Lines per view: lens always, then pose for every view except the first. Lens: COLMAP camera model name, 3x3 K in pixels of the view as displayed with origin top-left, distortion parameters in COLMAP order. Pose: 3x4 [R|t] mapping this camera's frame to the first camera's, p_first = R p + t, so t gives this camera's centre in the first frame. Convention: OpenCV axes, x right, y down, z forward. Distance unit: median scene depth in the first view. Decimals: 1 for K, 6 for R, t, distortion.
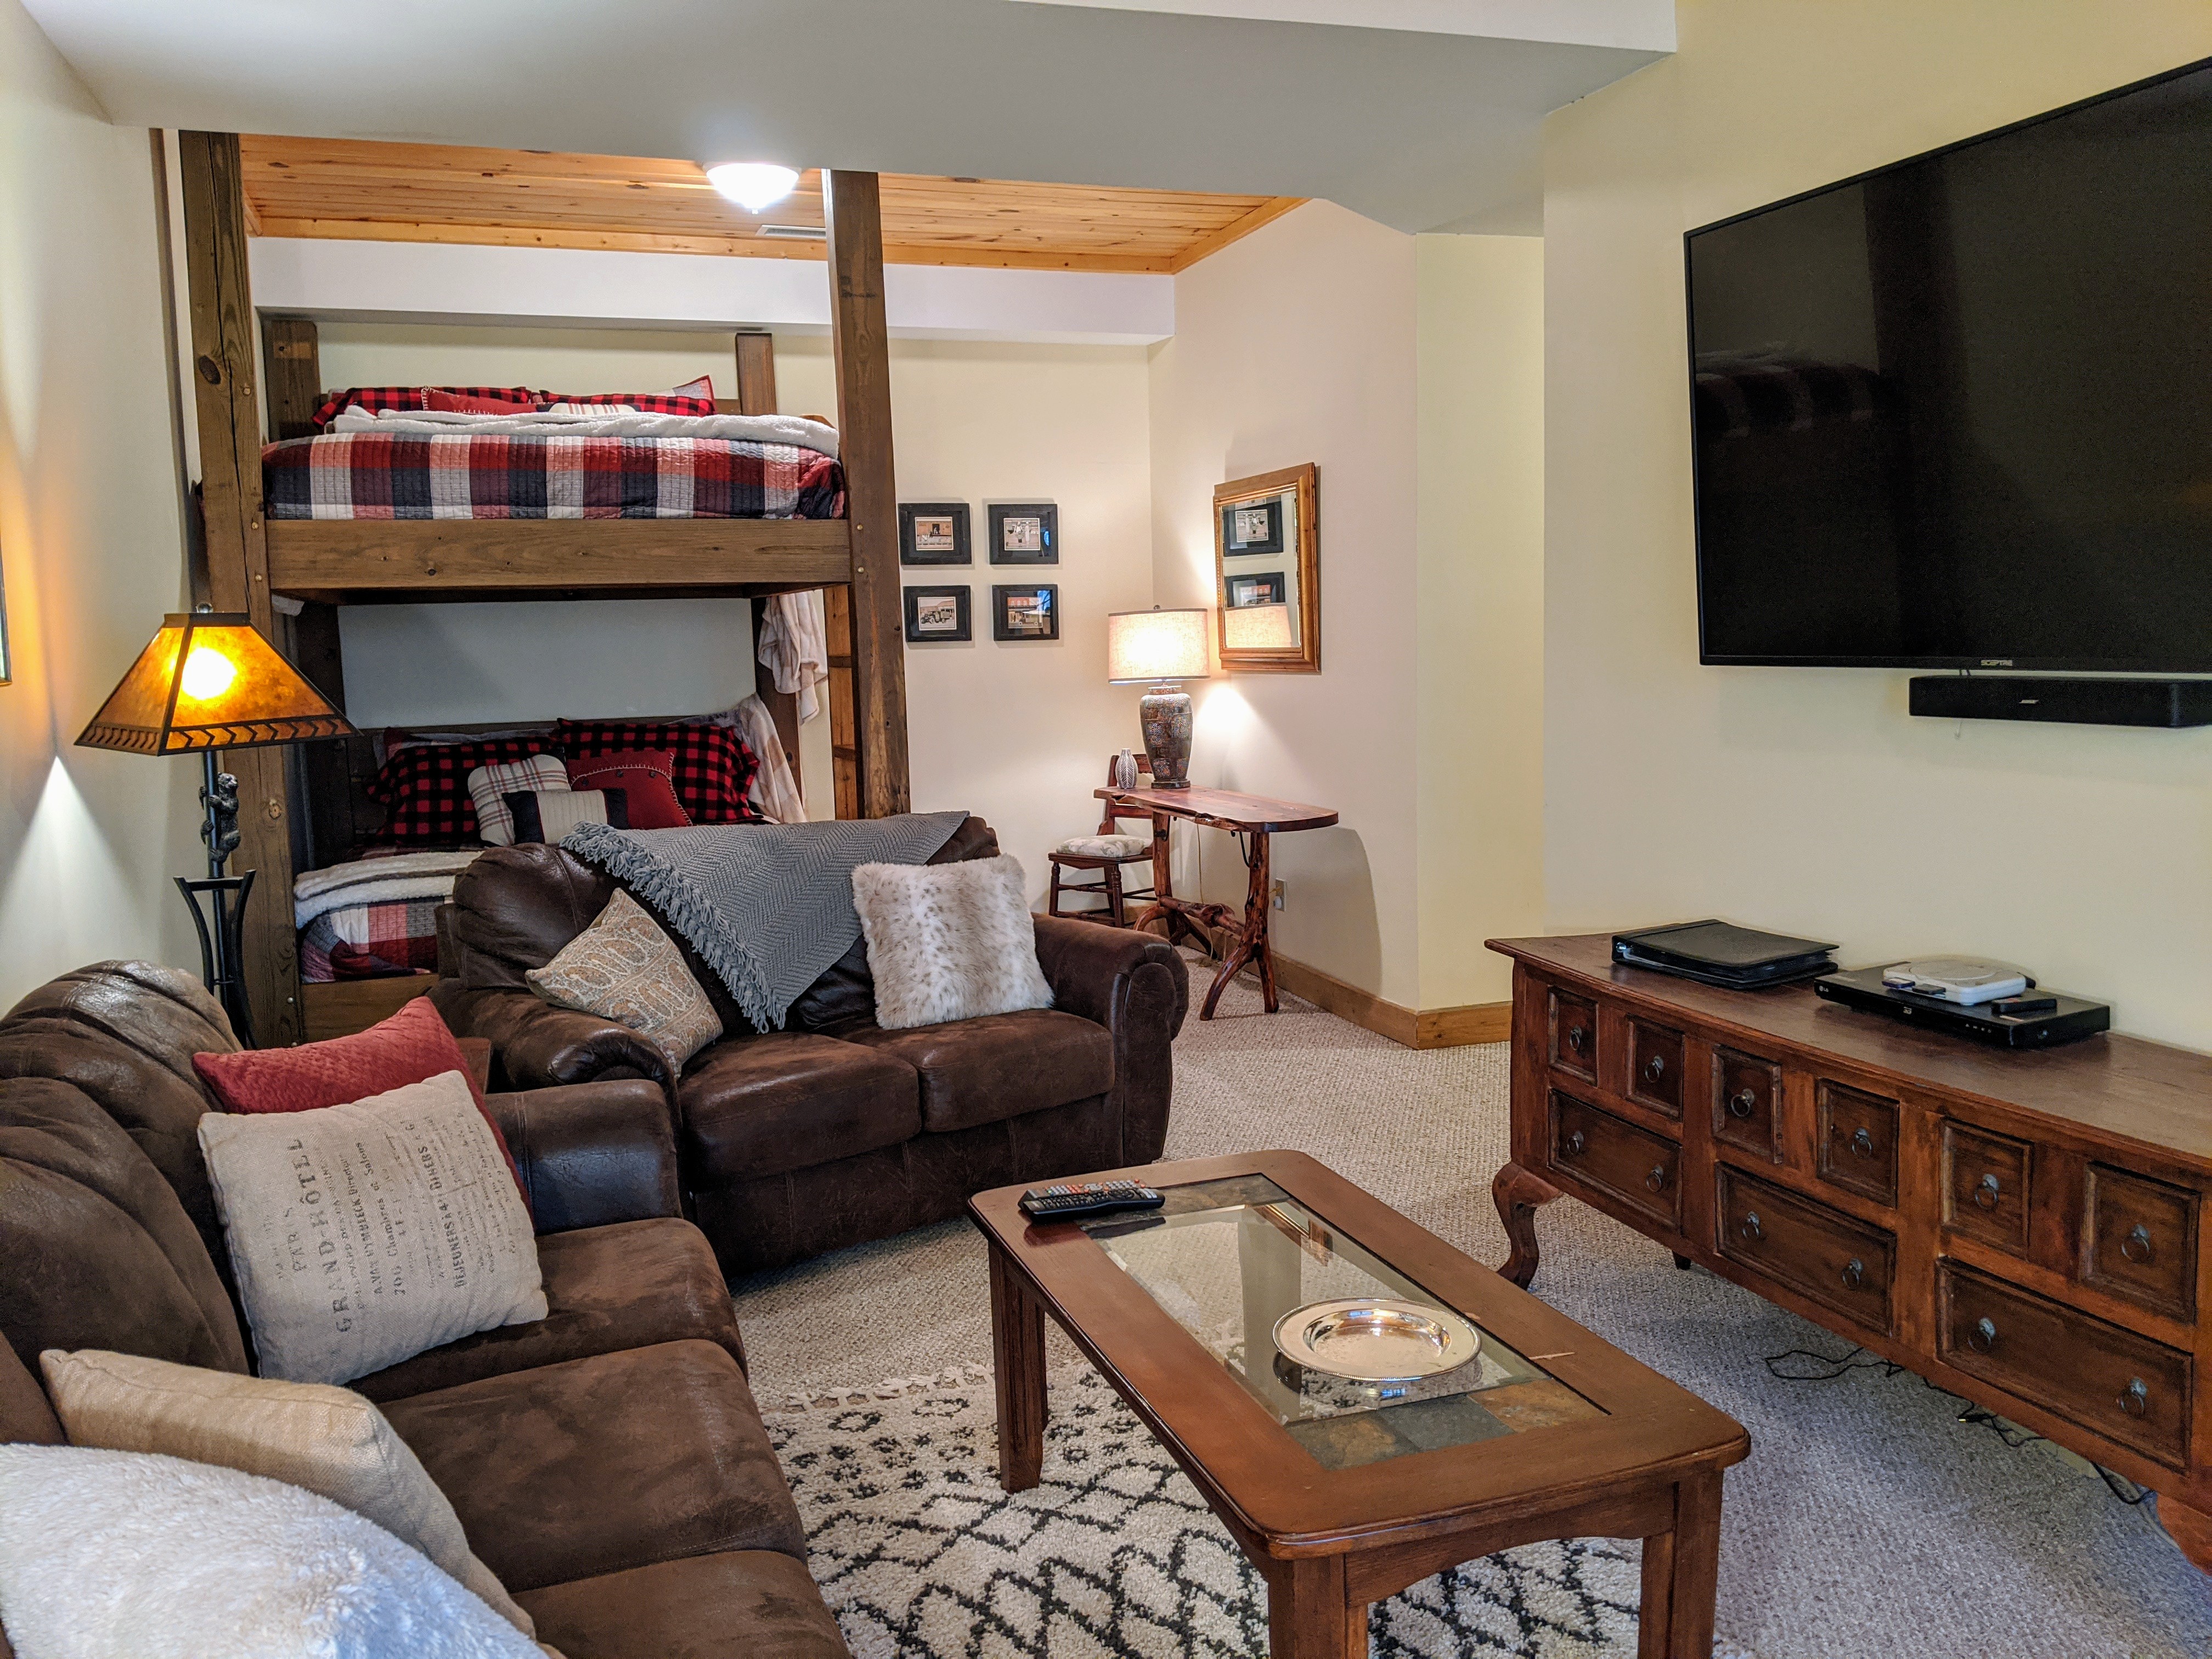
lens RADIAL K [[1768.1, 0, 1101.0], [0, 1768.1, 817.8], [0, 0, 1]] dist [0.127334, -0.254813]
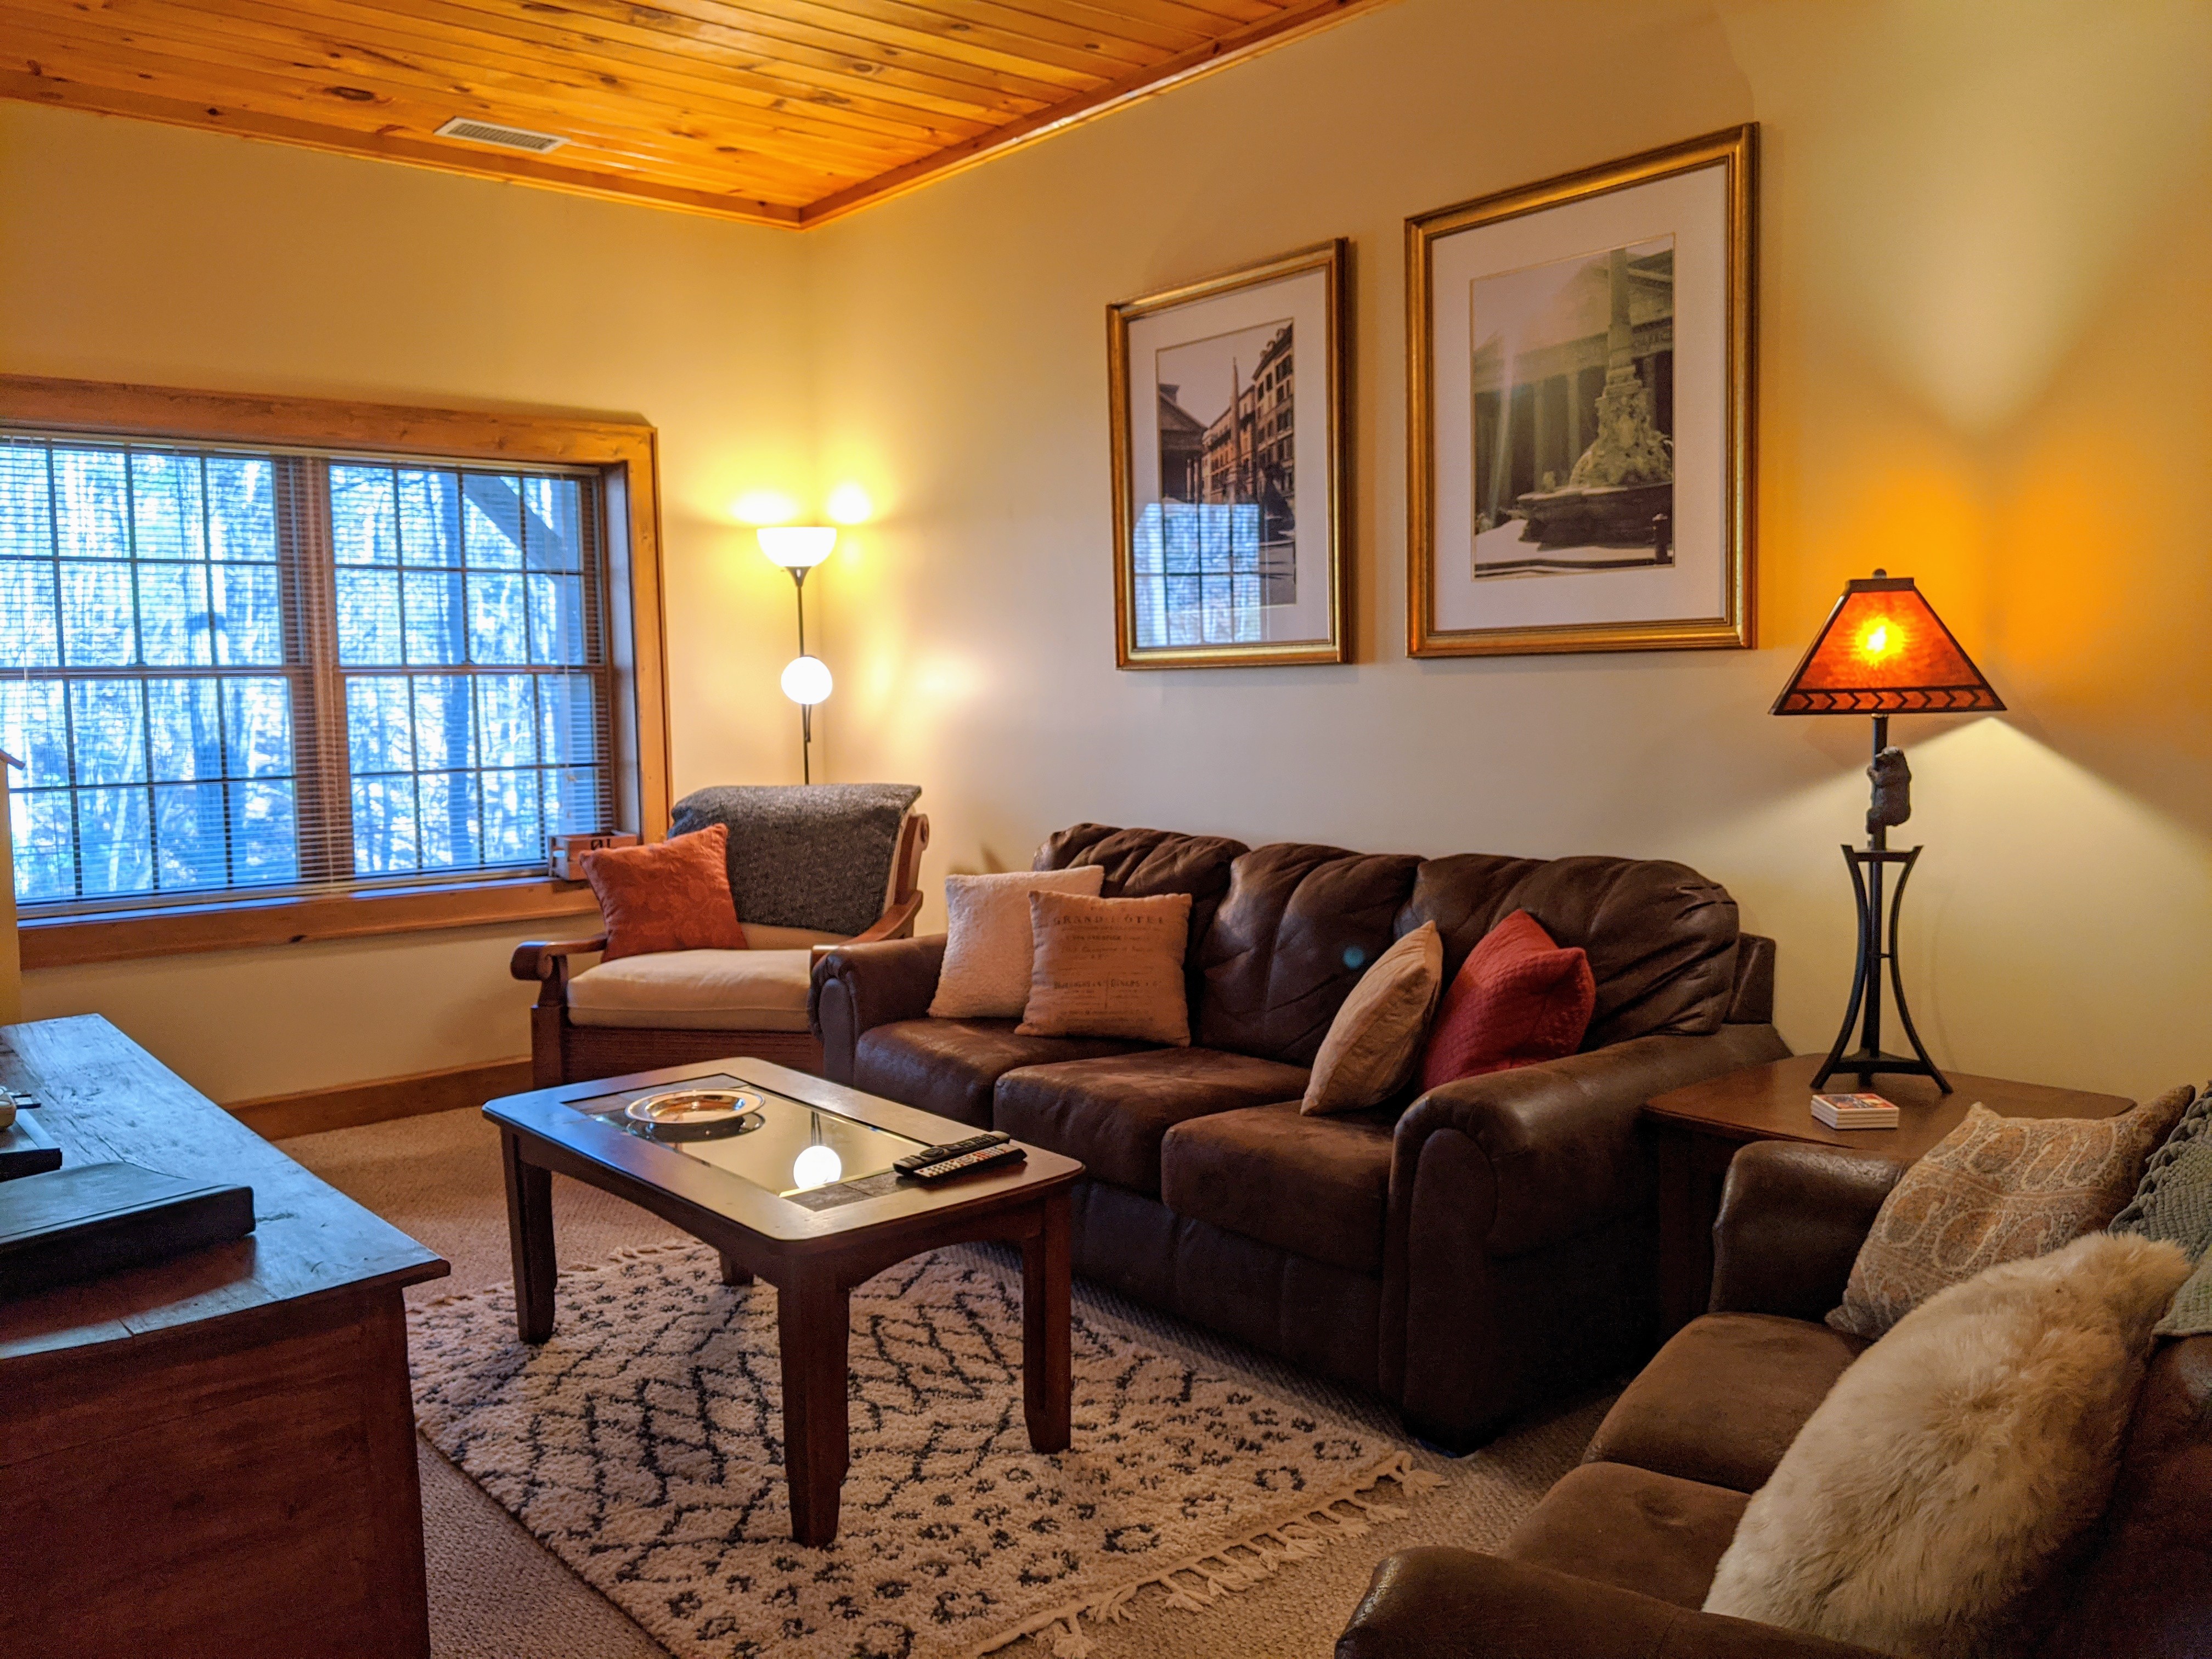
lens RADIAL K [[1768.1, 0, 1101.0], [0, 1768.1, 817.8], [0, 0, 1]] dist [0.127334, -0.254813]
pose [[-0.935469, 0.079531, -0.344342, 0.249473], [0.021369, 0.985296, 0.169515, -0.163908], [0.352761, 0.151218, -0.923414, 1.848903]]
